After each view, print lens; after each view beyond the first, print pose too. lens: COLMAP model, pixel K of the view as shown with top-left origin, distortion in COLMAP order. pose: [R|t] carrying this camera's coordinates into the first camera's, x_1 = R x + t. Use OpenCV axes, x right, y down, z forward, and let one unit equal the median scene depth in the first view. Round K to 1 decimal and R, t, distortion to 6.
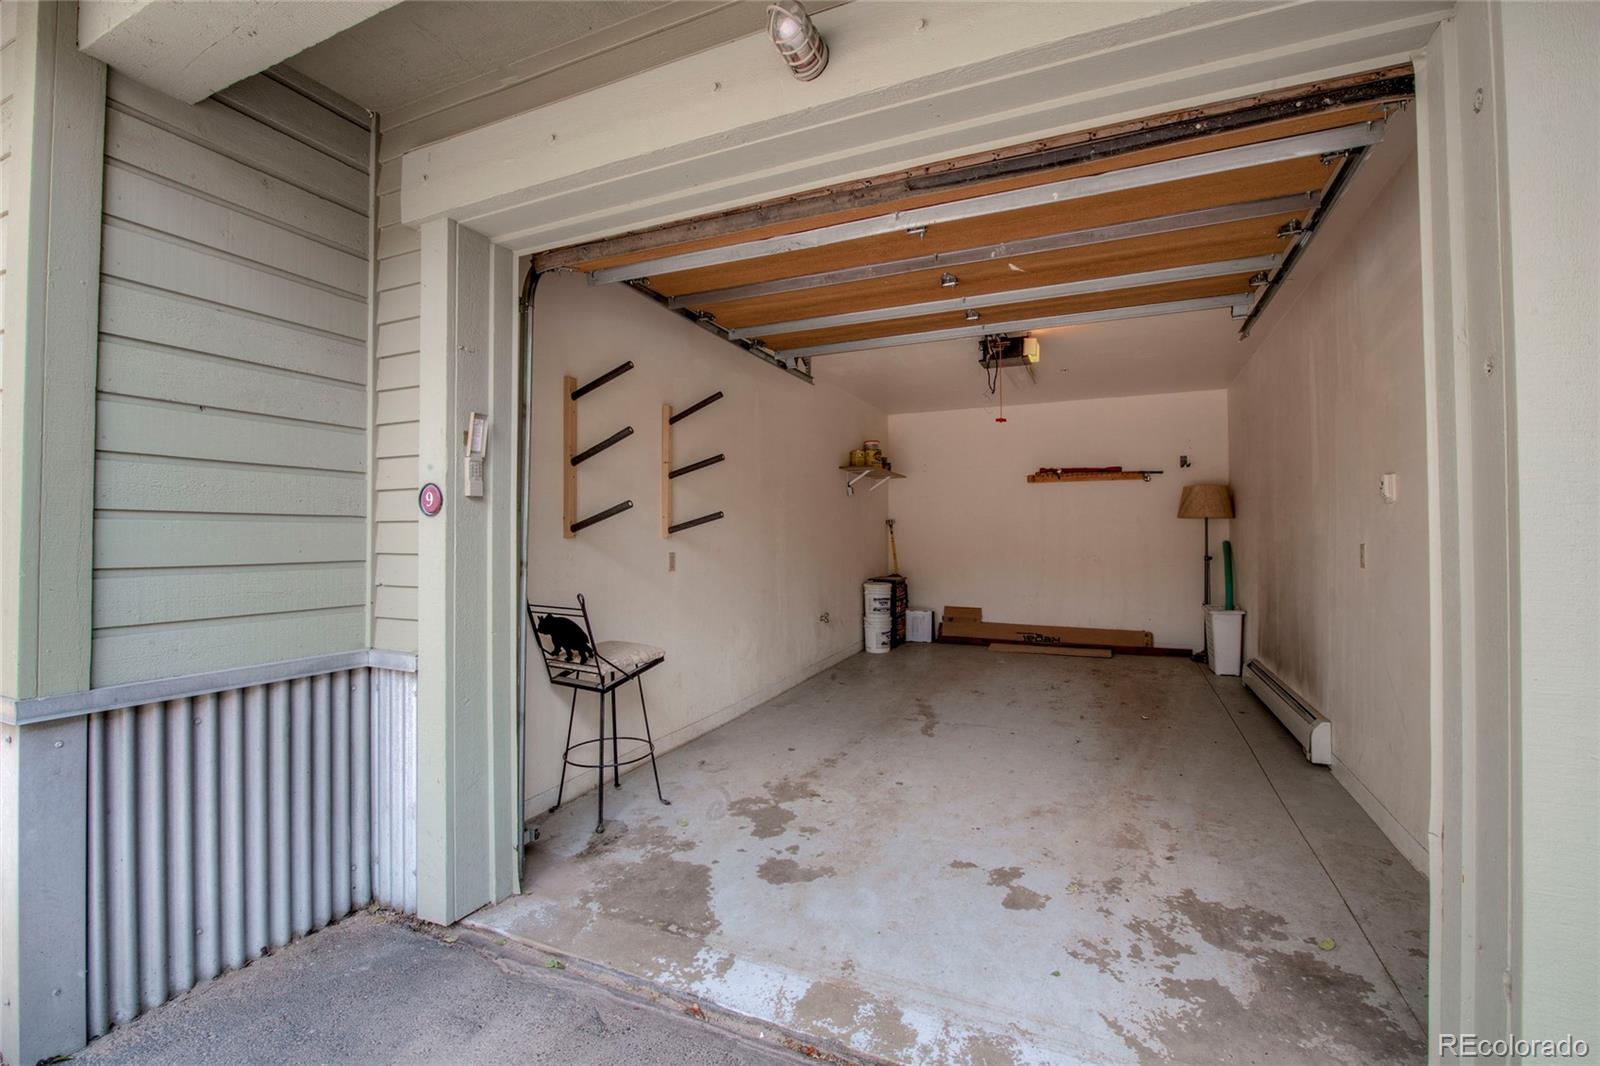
lens RADIAL K [[690.6, 0, 800.0], [0, 690.6, 533.0], [0, 0, 1]] dist [-0.013876, -0.000289]
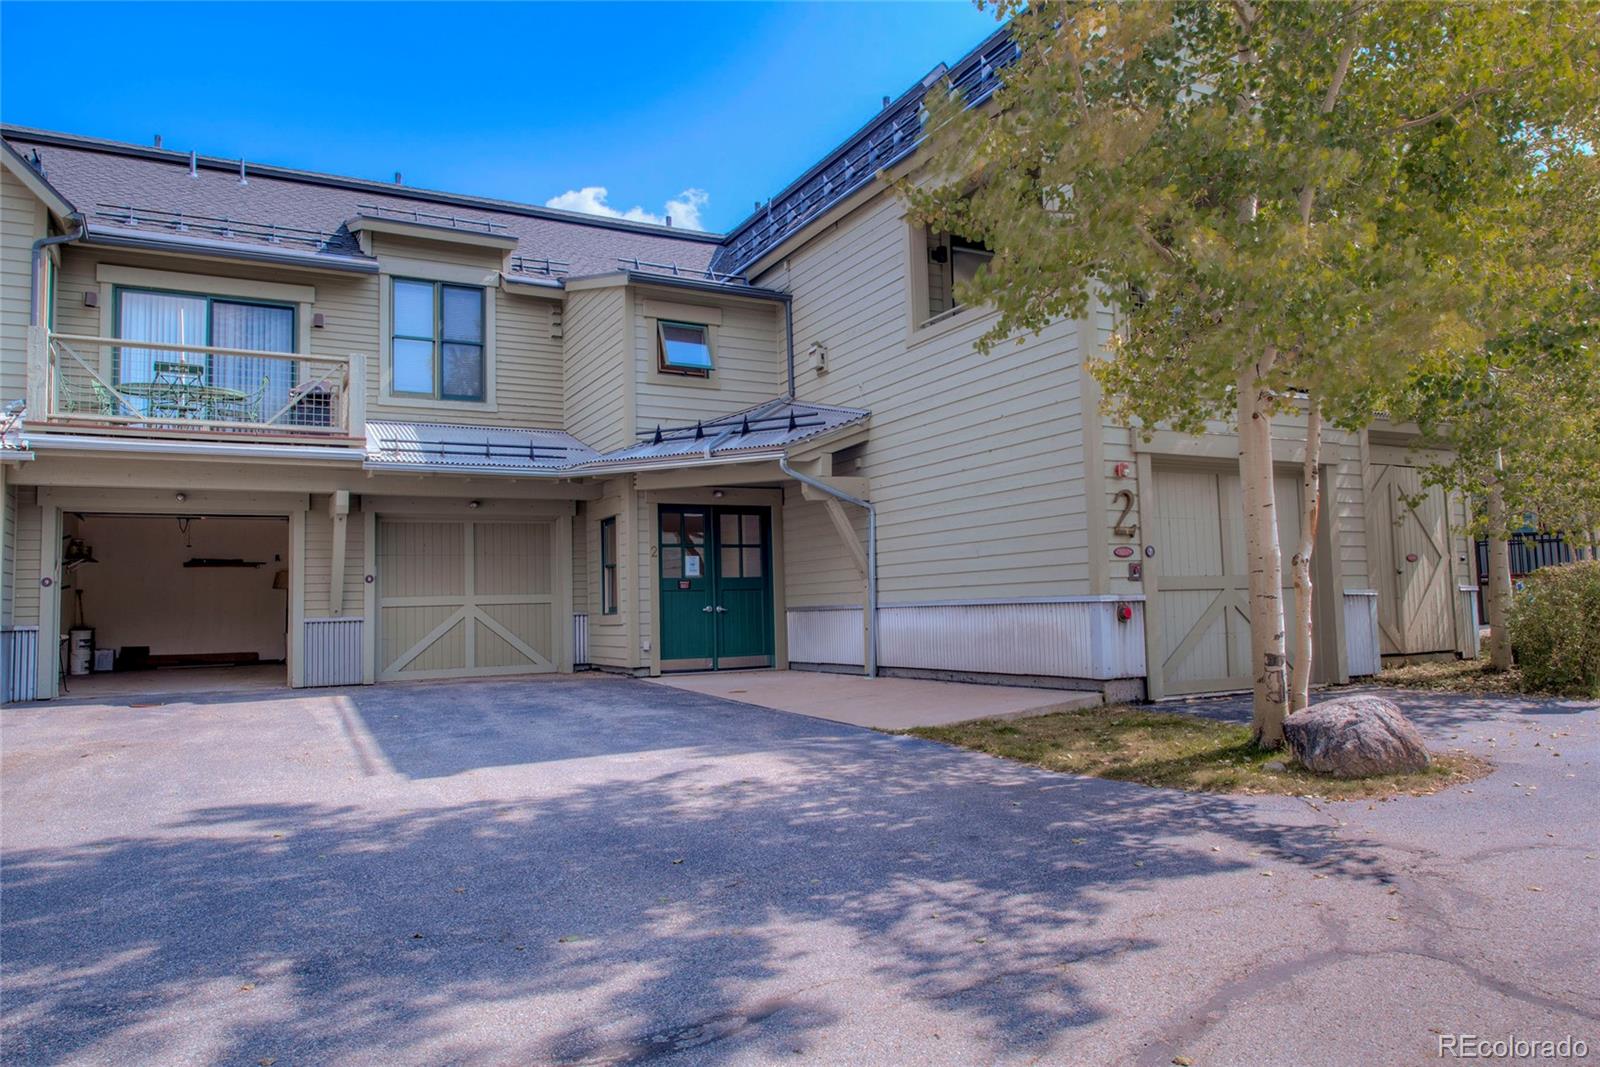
lens RADIAL K [[1069.6, 0, 800.0], [0, 1069.6, 533.5], [0, 0, 1]] dist [0.004623, 0.001548]
pose [[0.611133, 0.039547, 0.790540, -0.833222], [0.015590, 0.997956, -0.061975, 0.029456], [-0.791375, 0.050200, 0.609267, -1.811265]]
